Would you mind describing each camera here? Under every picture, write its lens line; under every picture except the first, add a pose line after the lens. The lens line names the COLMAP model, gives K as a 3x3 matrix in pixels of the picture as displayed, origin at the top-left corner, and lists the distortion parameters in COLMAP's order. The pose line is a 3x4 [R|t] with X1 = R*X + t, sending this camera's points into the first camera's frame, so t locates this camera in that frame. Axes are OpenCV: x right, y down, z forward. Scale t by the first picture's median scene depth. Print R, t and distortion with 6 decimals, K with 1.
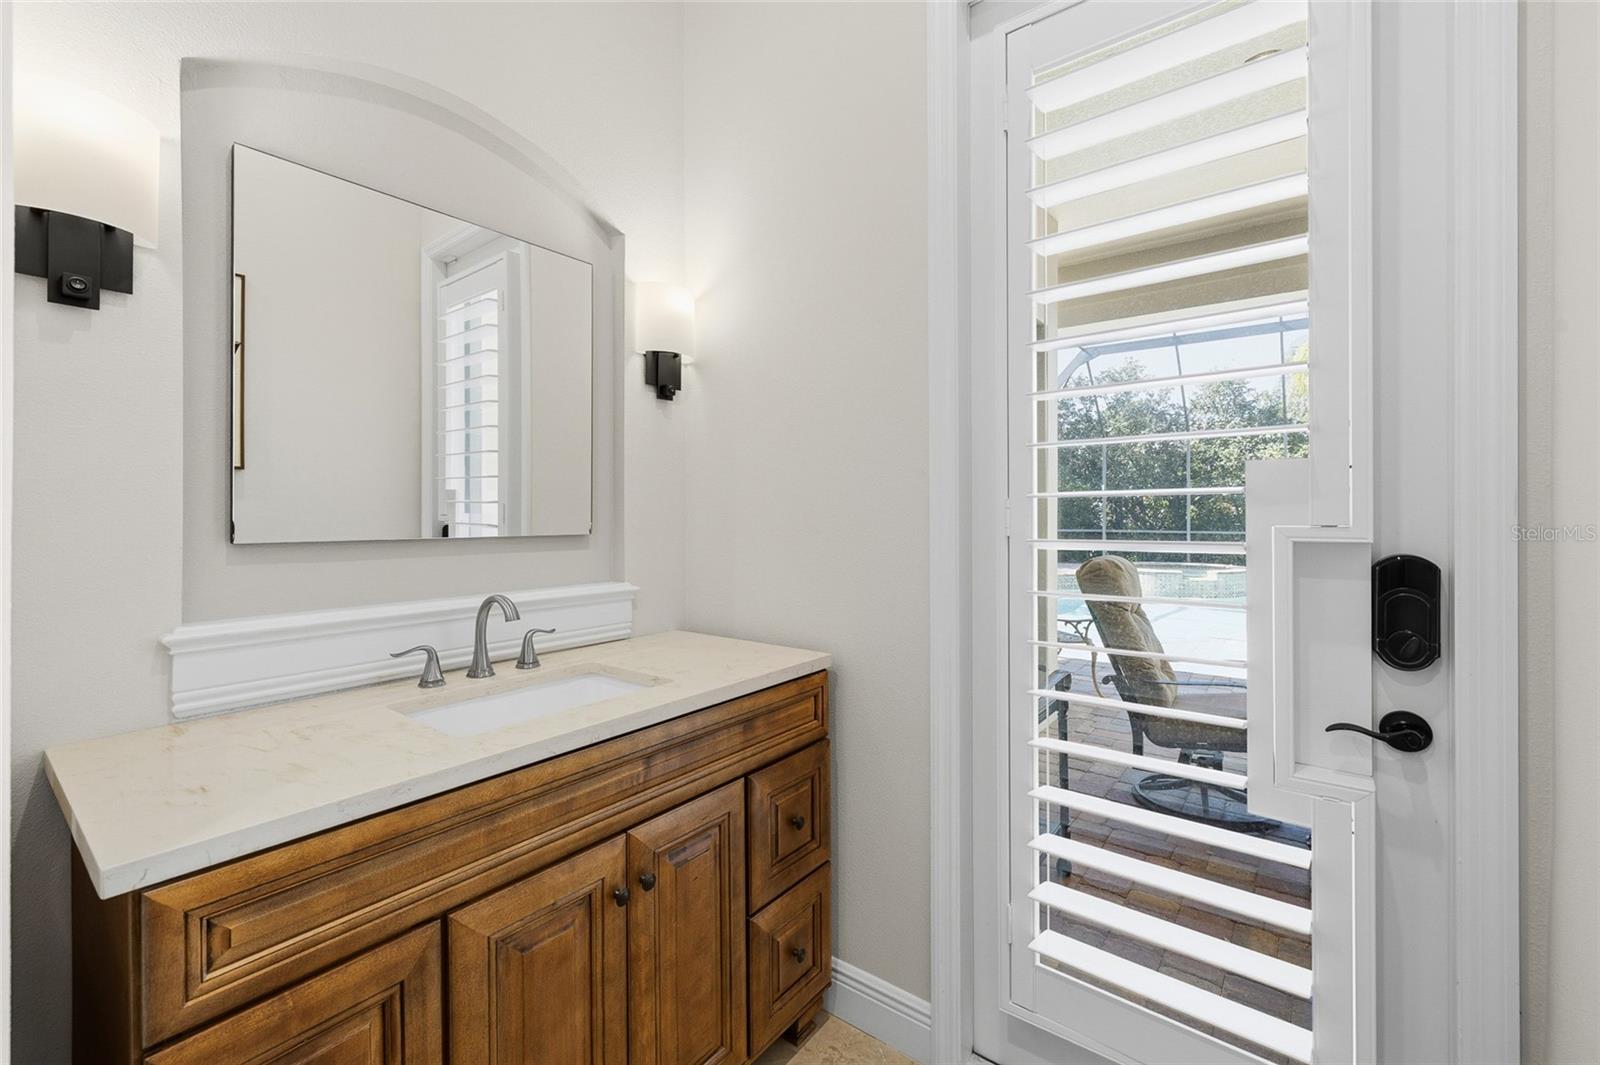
lens RADIAL K [[677.4, 0, 800.1], [0, 677.4, 517.4], [0, 0, 1]] dist [0.001457, 0.000561]
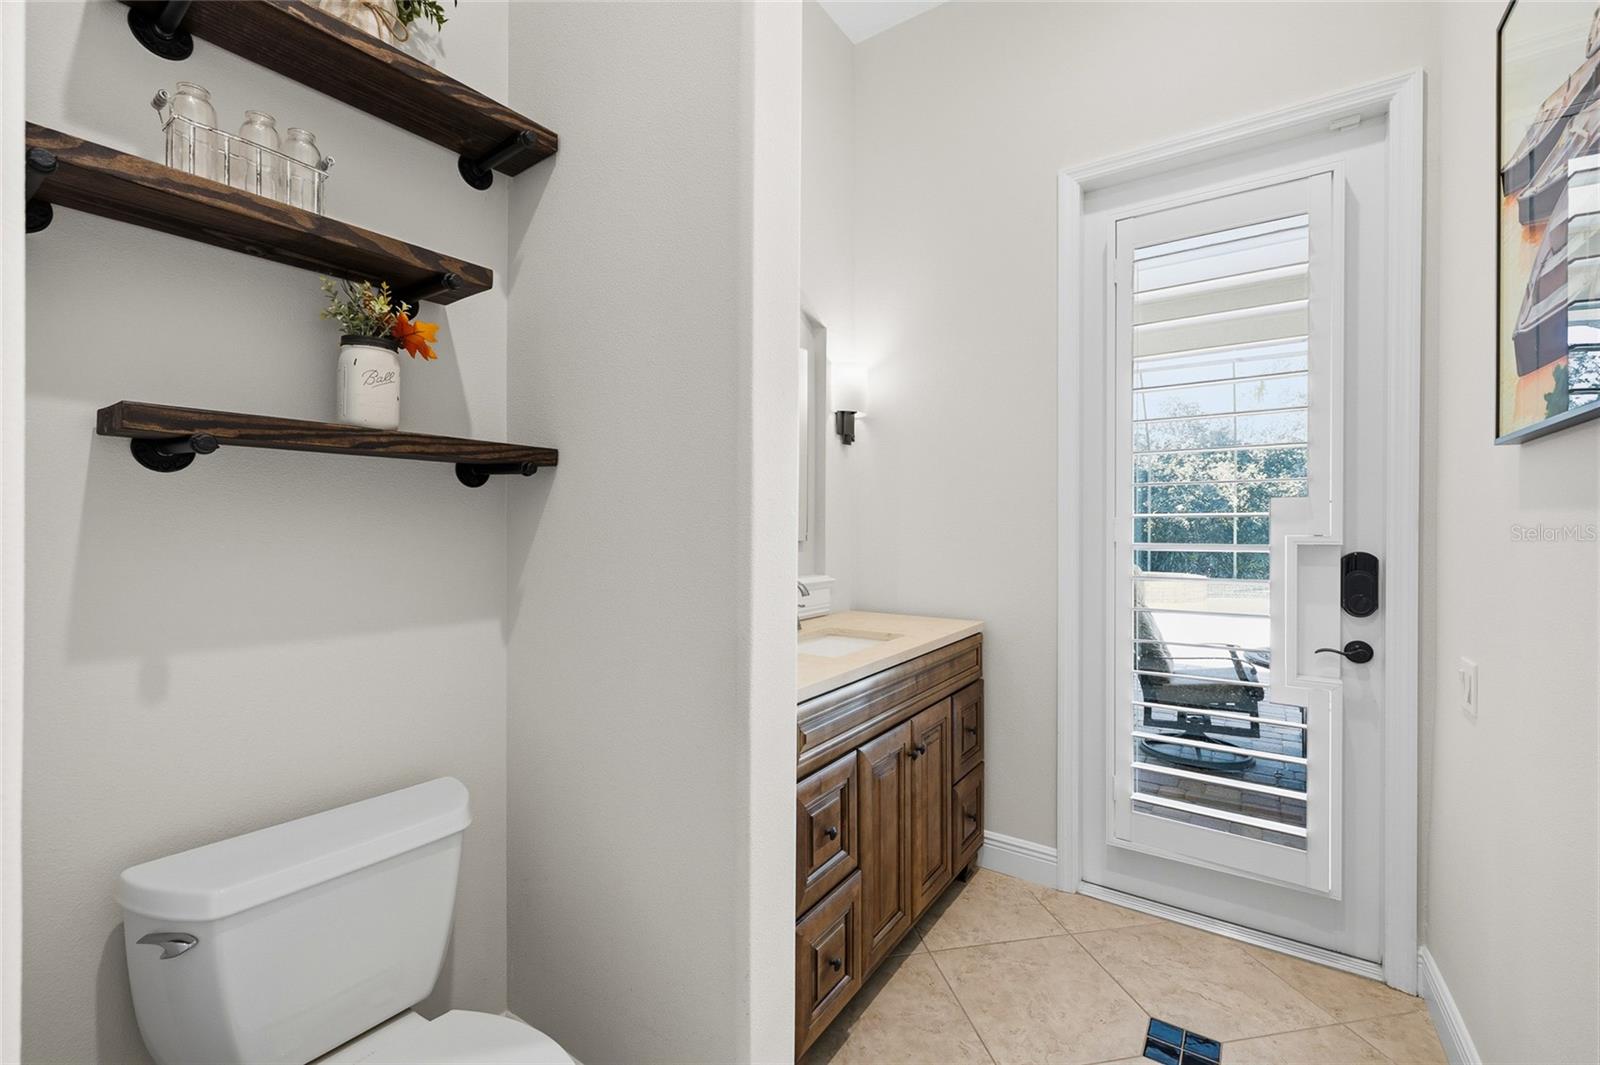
lens RADIAL K [[675.8, 0, 800.0], [0, 675.8, 532.5], [0, 0, 1]] dist [0.000505, -0.000275]
pose [[0.998353, 0.003043, 0.057289, -0.516022], [-0.003288, 0.999986, 0.004188, 0.001818], [-0.057276, -0.004370, 0.998349, -0.523567]]
